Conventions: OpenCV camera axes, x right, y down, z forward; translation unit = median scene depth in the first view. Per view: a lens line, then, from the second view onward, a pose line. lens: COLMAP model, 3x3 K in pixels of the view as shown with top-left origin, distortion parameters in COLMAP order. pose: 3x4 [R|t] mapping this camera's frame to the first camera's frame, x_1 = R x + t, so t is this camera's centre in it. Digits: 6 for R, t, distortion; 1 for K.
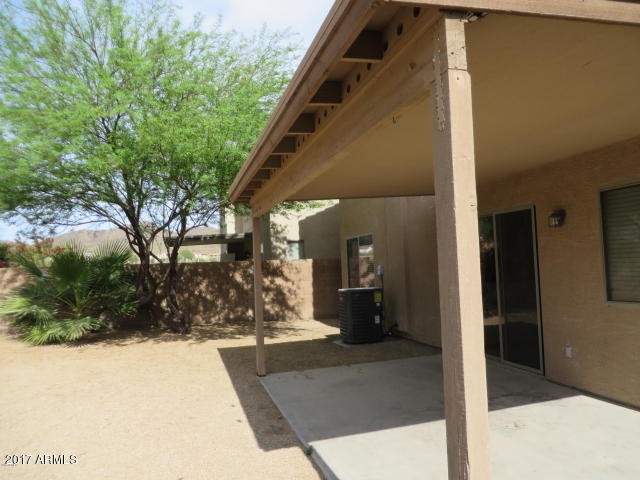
lens RADIAL K [[479.5, 0, 319.4], [0, 479.5, 242.5], [0, 0, 1]] dist [-0.005103, 0.000109]
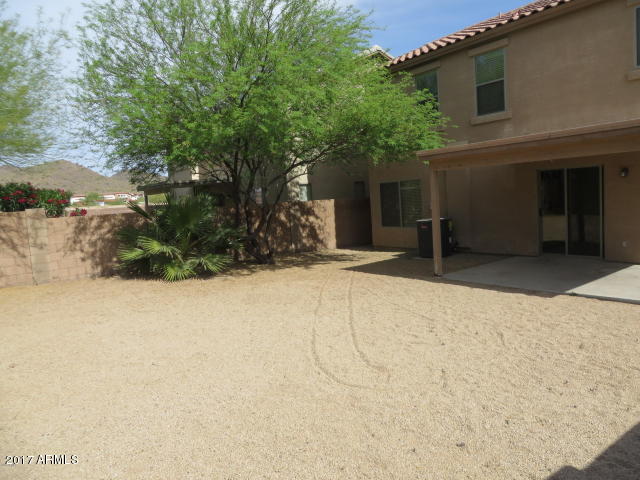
lens RADIAL K [[479.5, 0, 321.3], [0, 479.5, 238.8], [0, 0, 1]] dist [-0.005103, 0.000109]
pose [[0.937332, -0.052301, 0.344489, -0.481162], [0.012170, 0.992981, 0.117642, -0.011198], [-0.348224, -0.106077, 0.931390, -0.132875]]
